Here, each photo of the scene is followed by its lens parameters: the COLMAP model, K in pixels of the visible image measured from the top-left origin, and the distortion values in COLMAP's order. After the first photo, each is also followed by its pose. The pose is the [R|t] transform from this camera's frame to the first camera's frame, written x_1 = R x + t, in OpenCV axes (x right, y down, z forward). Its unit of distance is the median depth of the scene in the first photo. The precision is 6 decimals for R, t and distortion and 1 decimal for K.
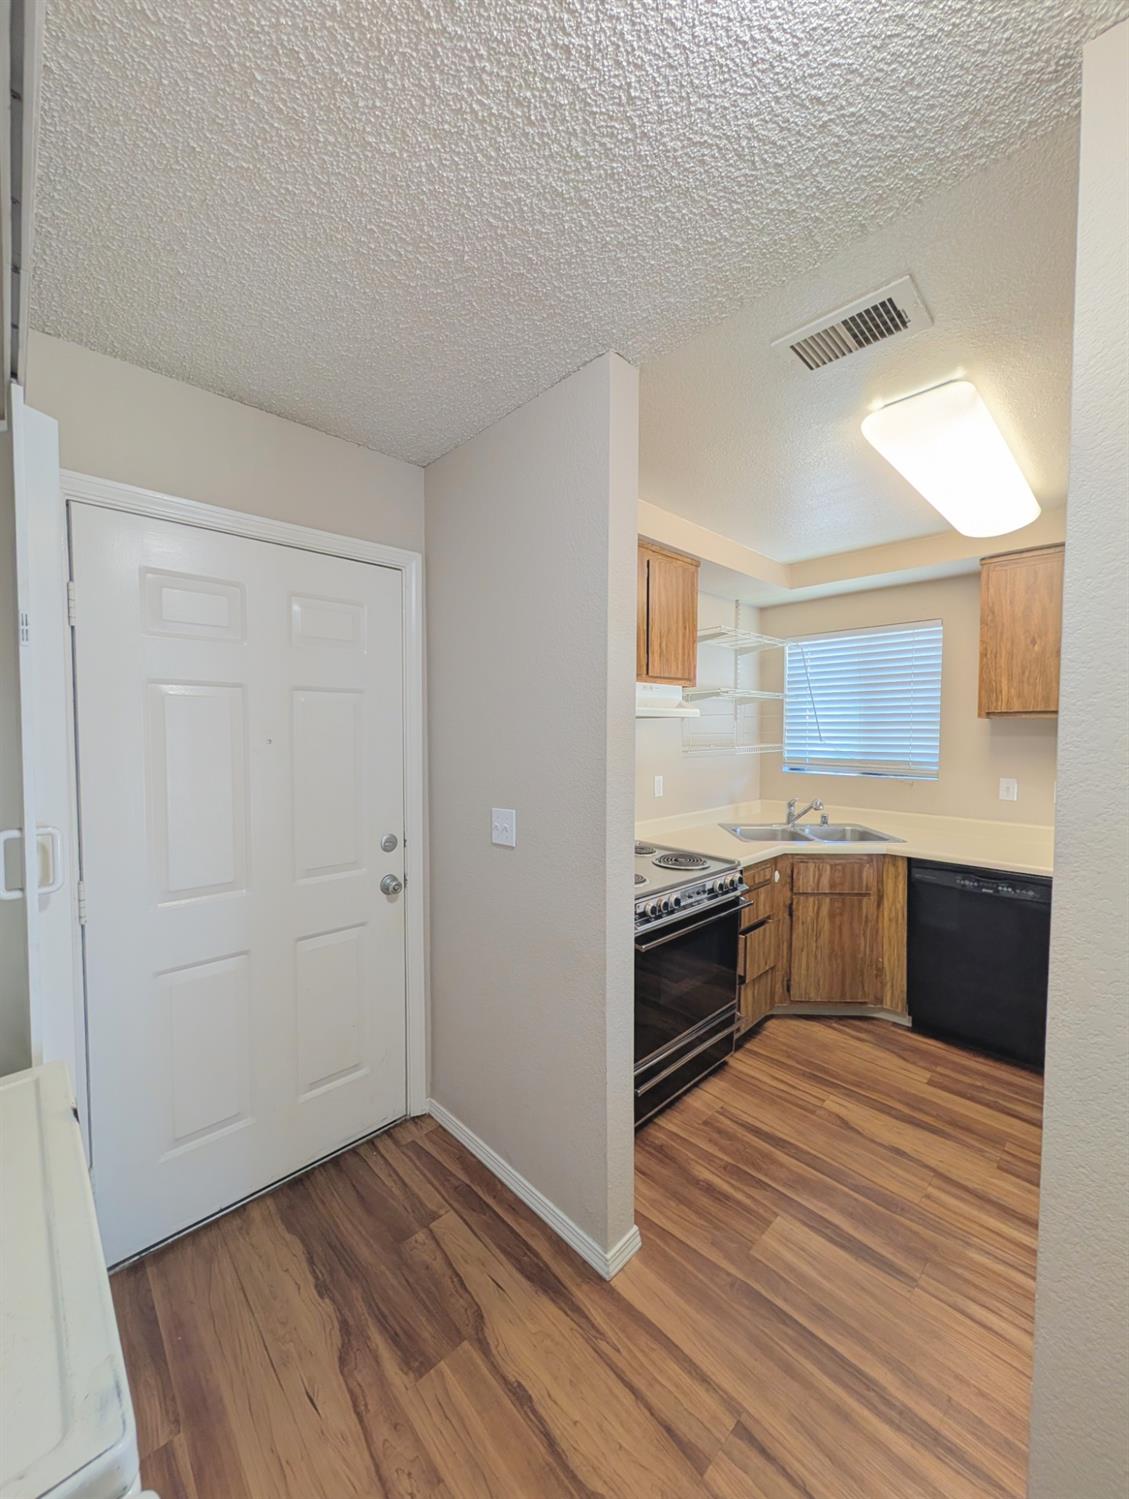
lens RADIAL K [[571.8, 0, 557.9], [0, 571.8, 752.4], [0, 0, 1]] dist [0.005683, -0.000765]
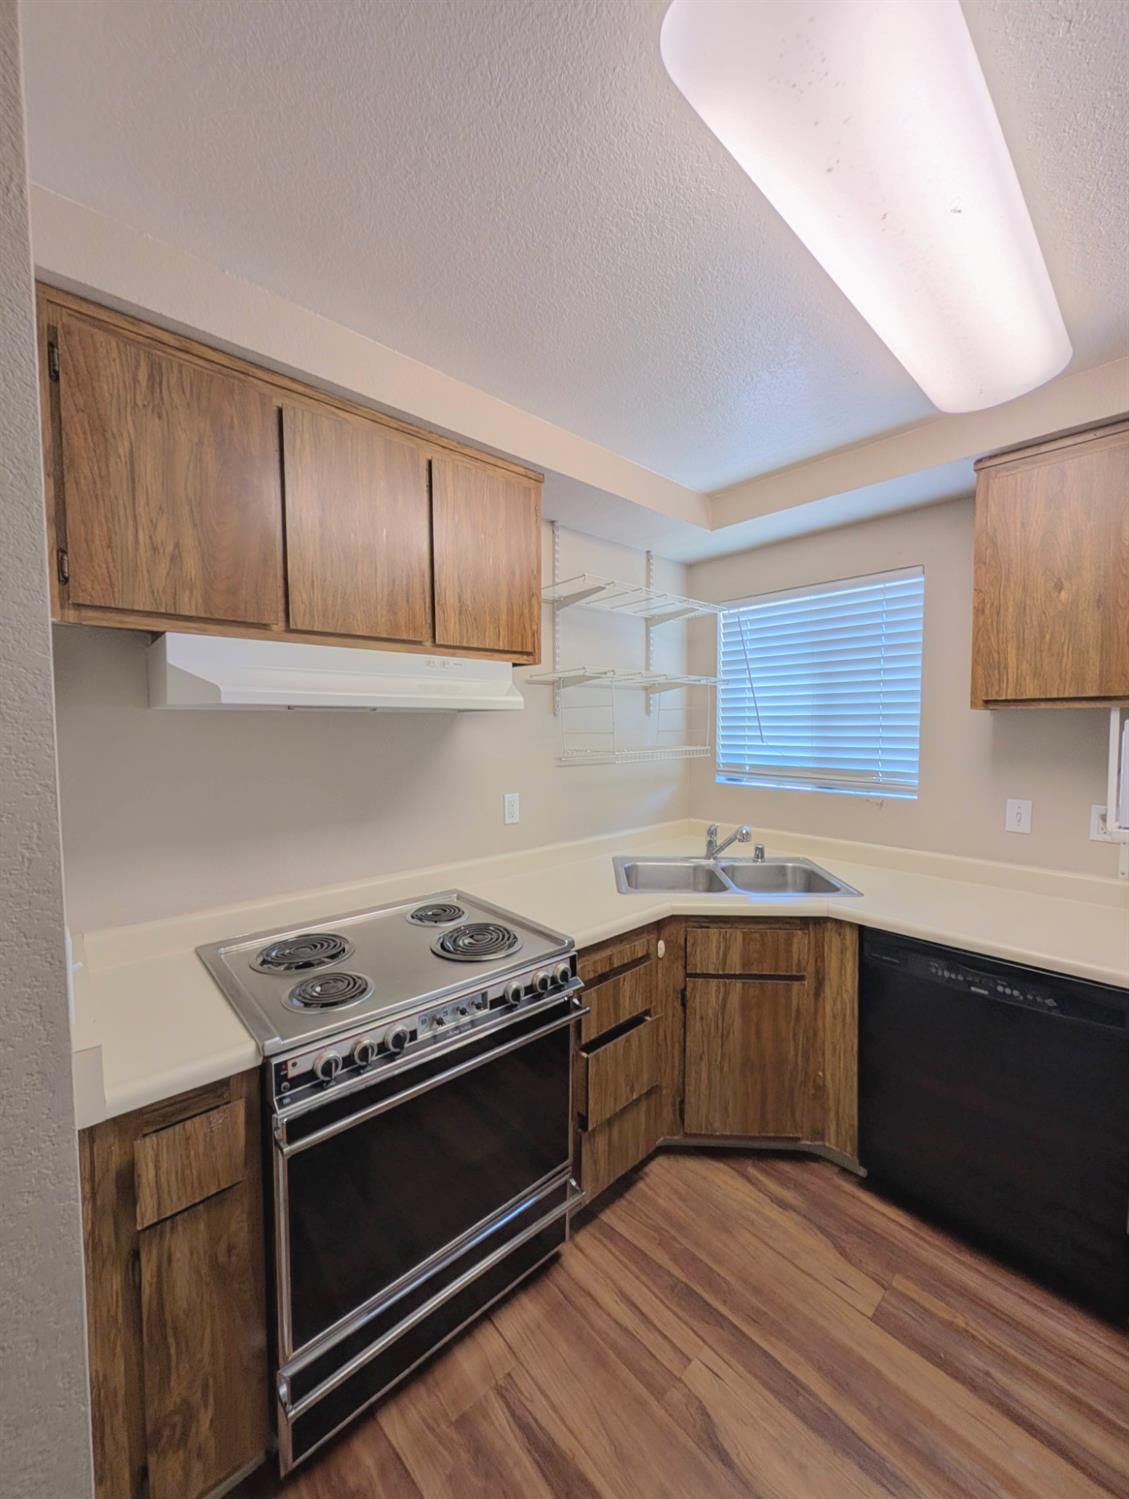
lens RADIAL K [[571.8, 0, 556.9], [0, 571.8, 751.9], [0, 0, 1]] dist [0.005683, -0.000765]
pose [[0.999542, -0.002448, -0.030174, 0.285168], [0.002711, 0.999959, 0.008678, -0.018206], [0.030151, -0.008756, 0.999507, 0.338219]]
